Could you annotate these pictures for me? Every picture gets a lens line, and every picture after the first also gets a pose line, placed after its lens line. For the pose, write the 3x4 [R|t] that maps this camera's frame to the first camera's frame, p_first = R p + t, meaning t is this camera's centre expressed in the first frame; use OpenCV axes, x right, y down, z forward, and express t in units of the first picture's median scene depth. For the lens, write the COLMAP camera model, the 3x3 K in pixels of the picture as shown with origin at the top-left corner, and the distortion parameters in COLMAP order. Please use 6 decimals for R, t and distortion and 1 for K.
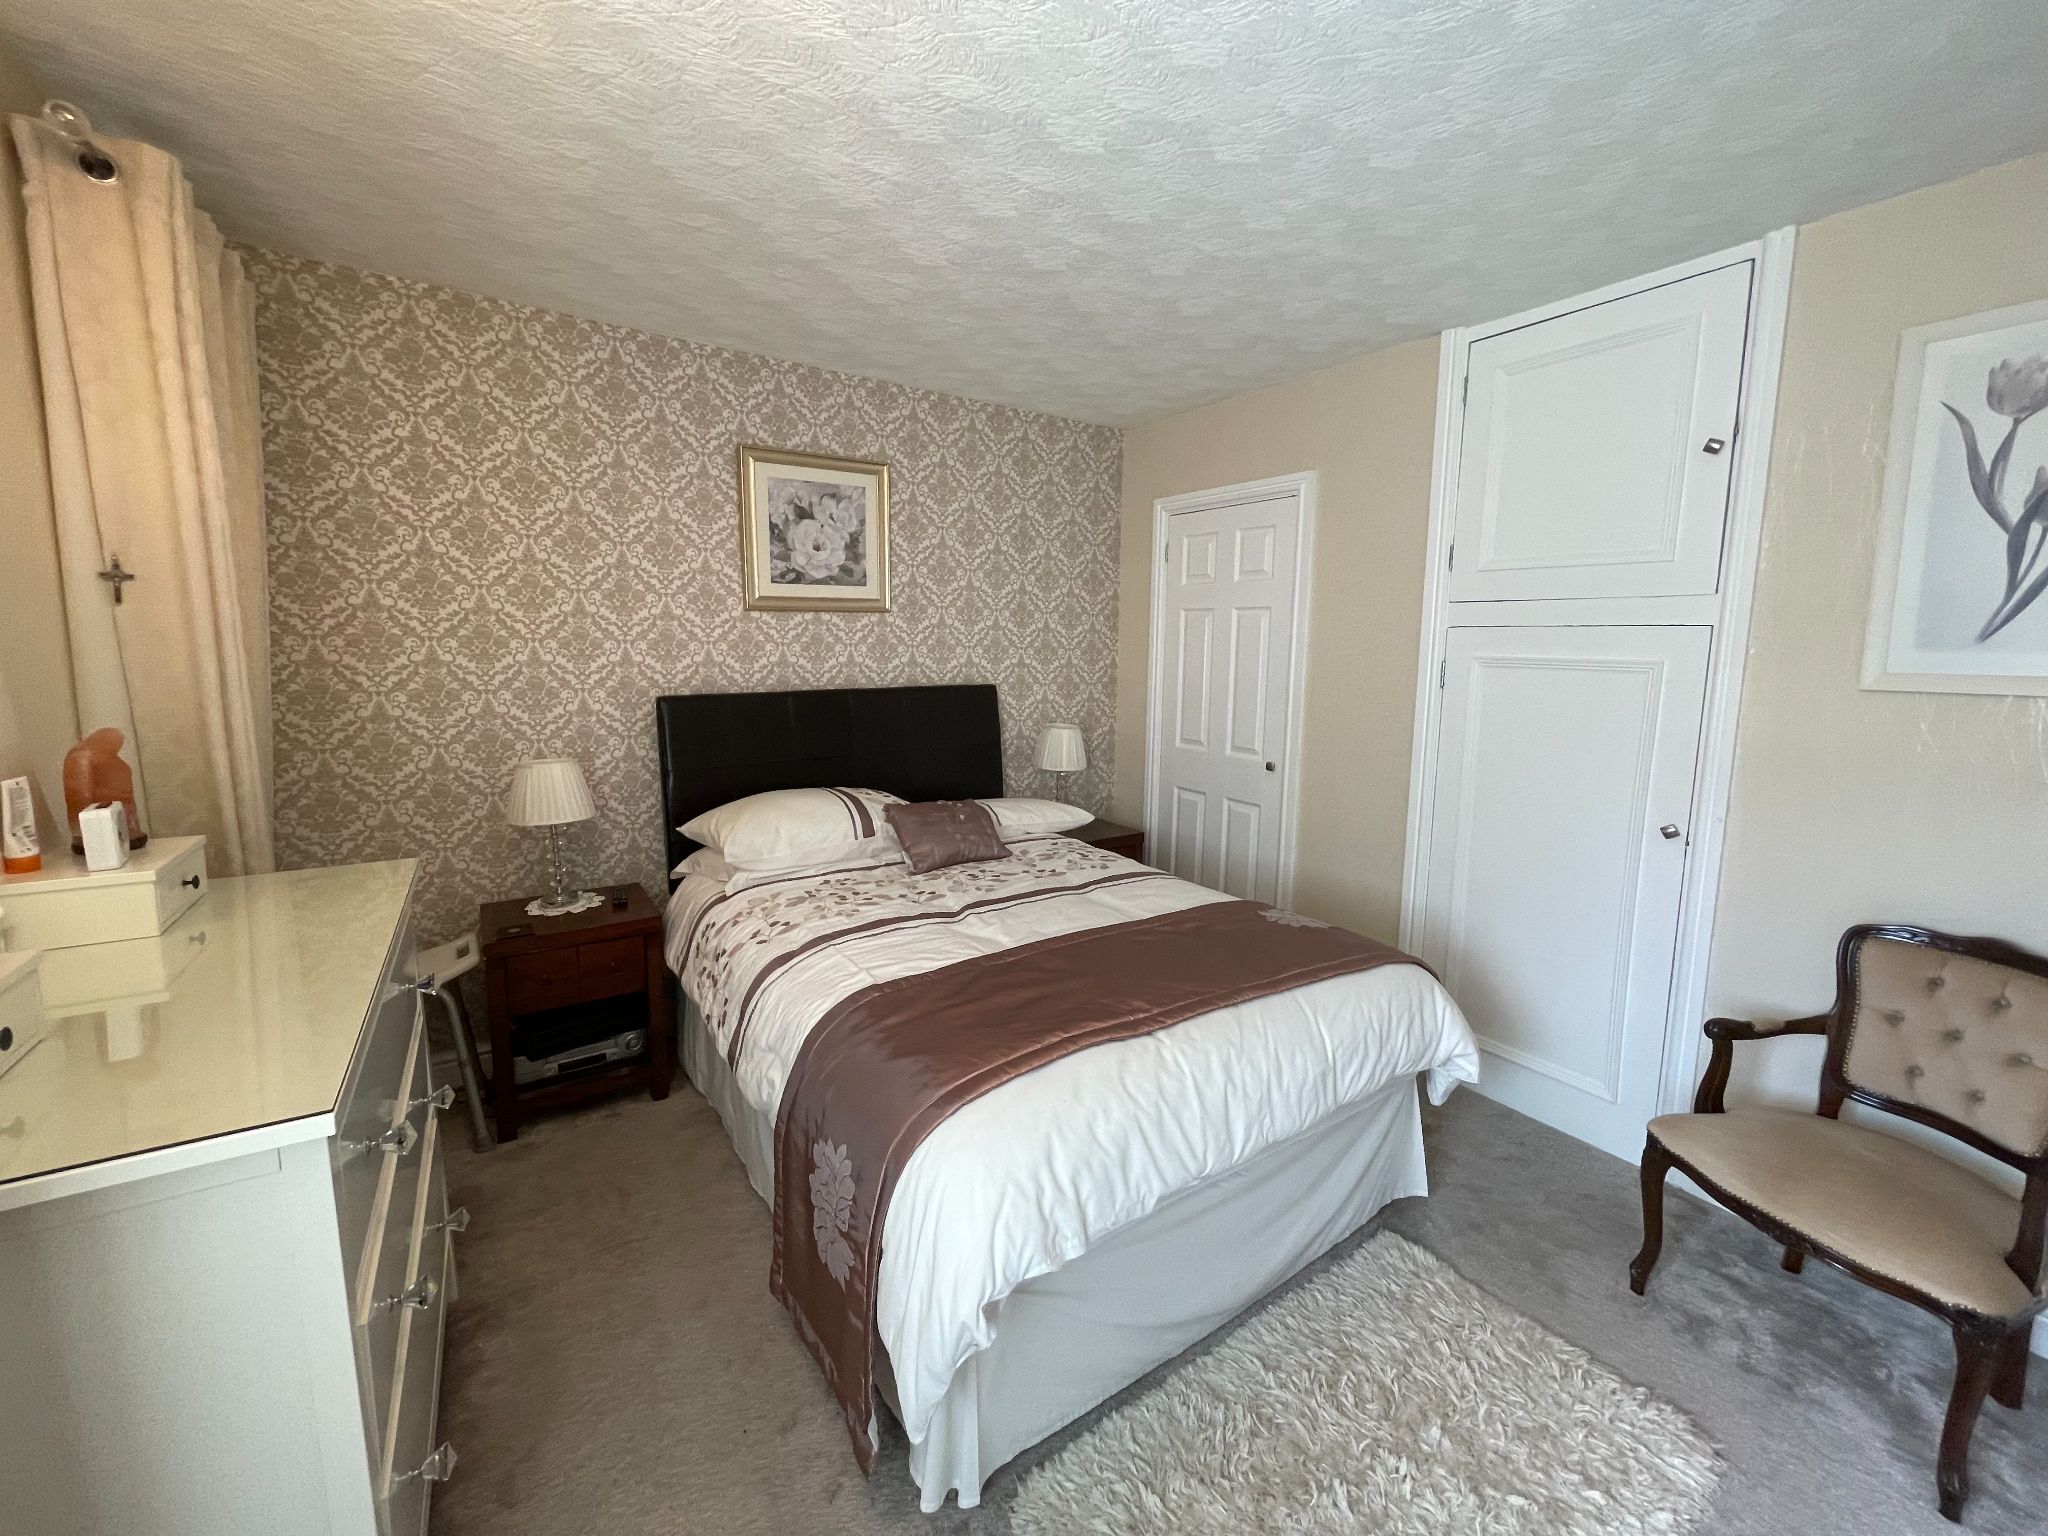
lens RADIAL K [[825.0, 0, 1021.8], [0, 825.0, 752.8], [0, 0, 1]] dist [-0.003380, 0.000089]
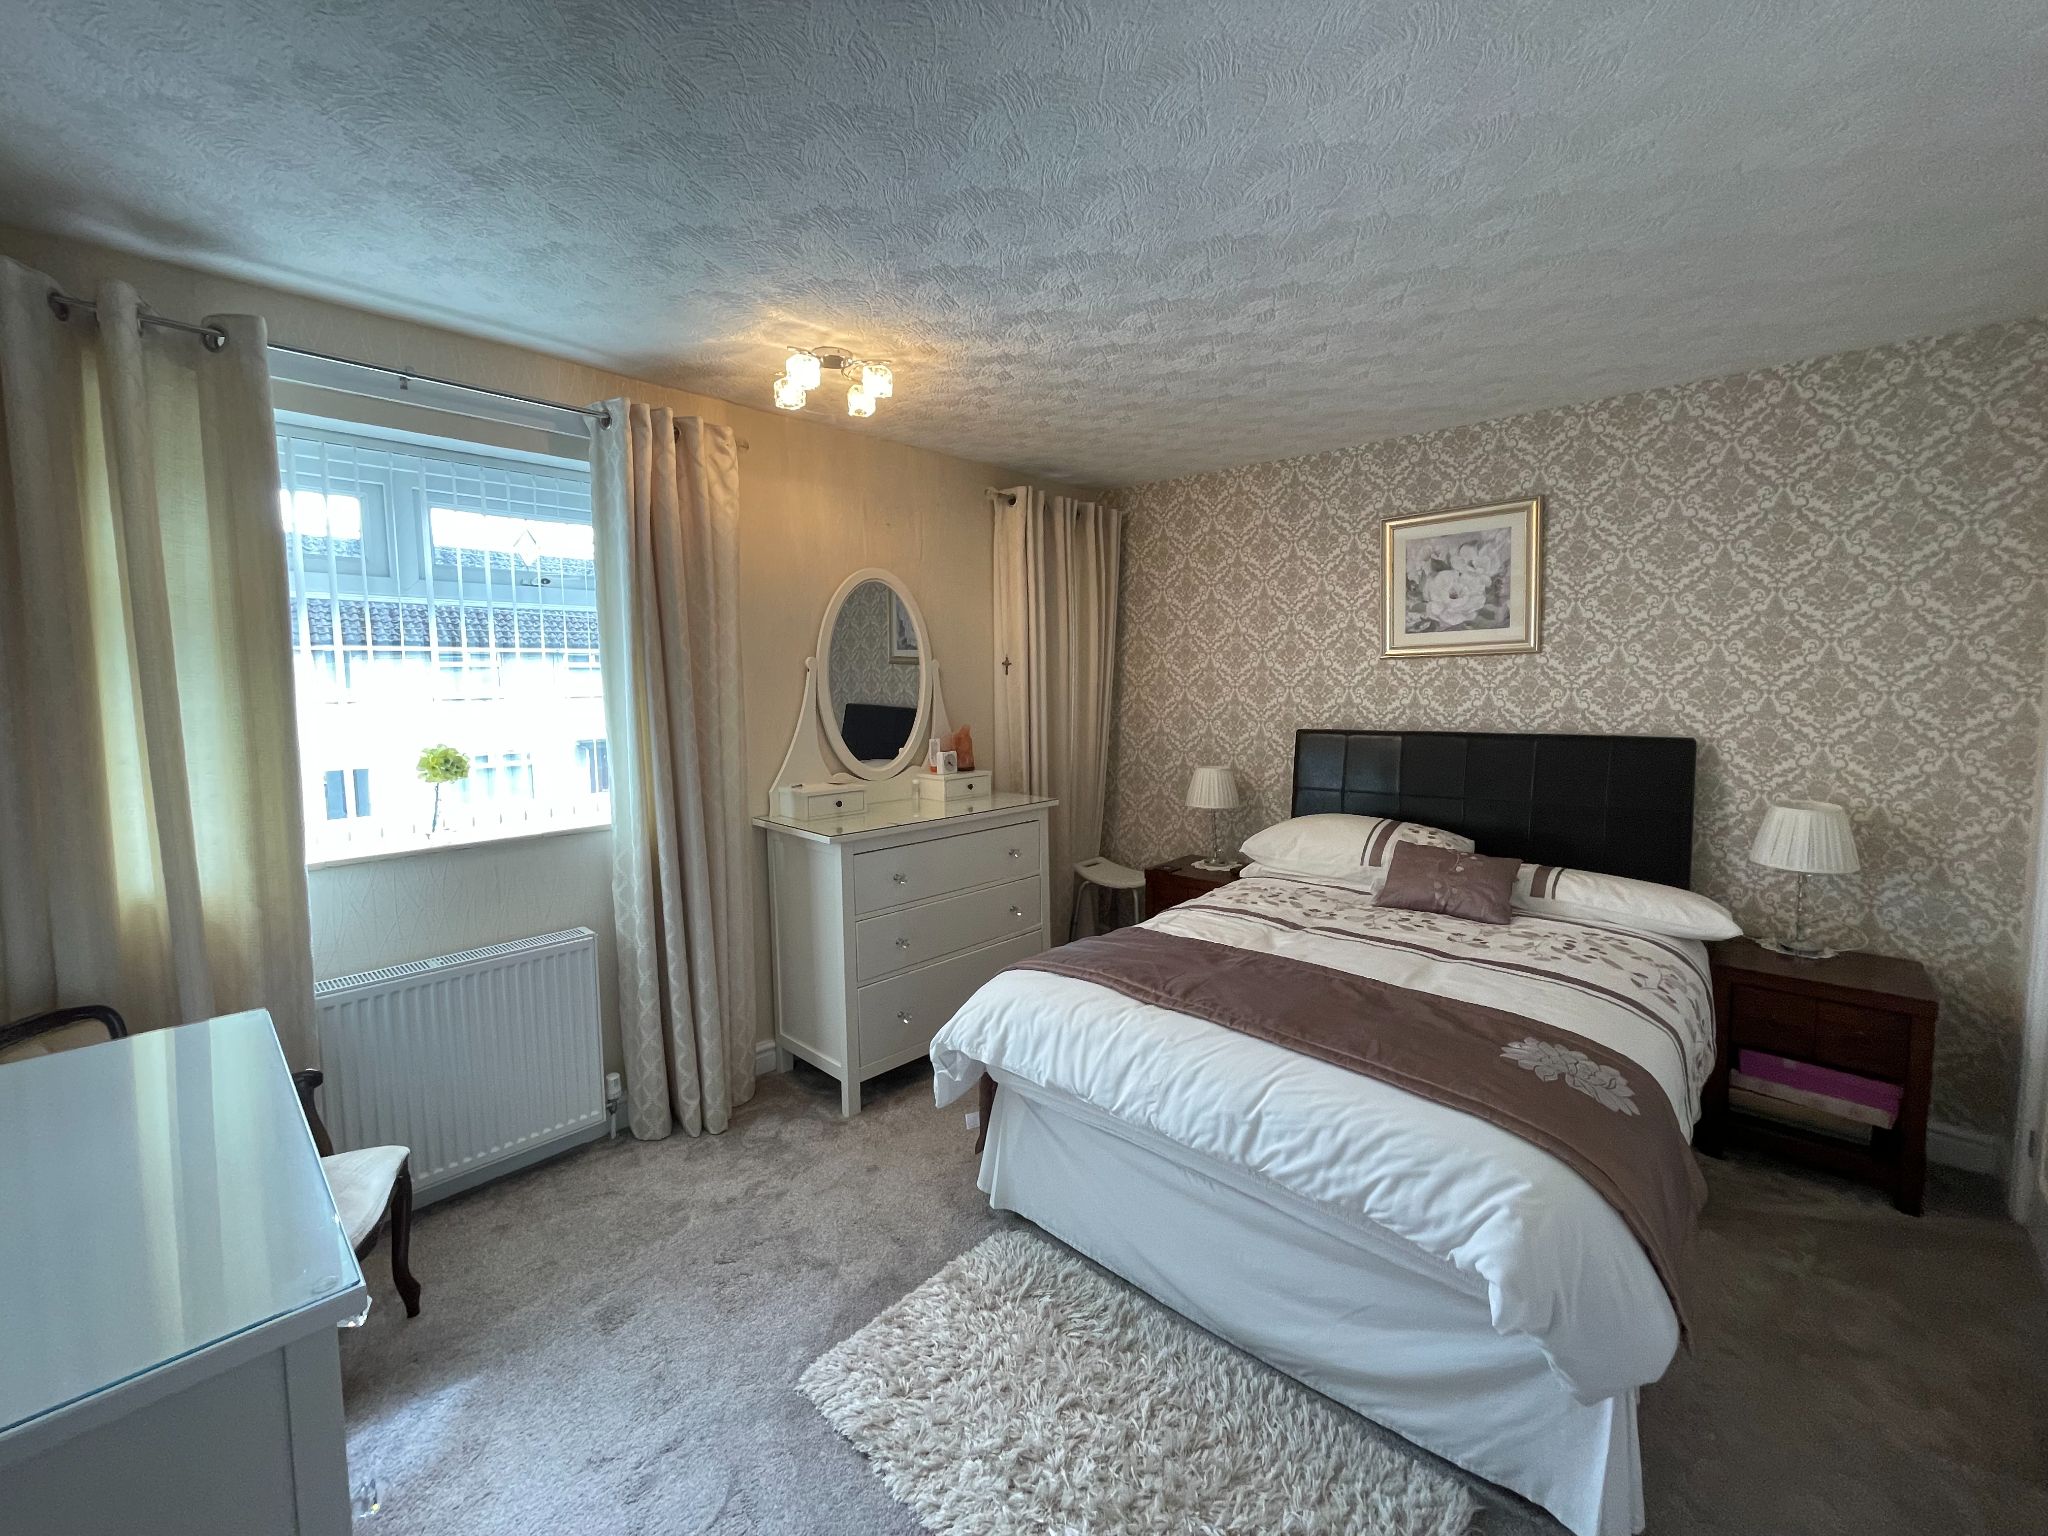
lens RADIAL K [[825.0, 0, 1025.0], [0, 825.0, 761.8], [0, 0, 1]] dist [-0.003380, 0.000089]
pose [[0.228022, 0.078702, -0.970470, 0.670643], [-0.119851, 0.991416, 0.052241, -0.031211], [0.966251, 0.104400, 0.235497, 0.259898]]
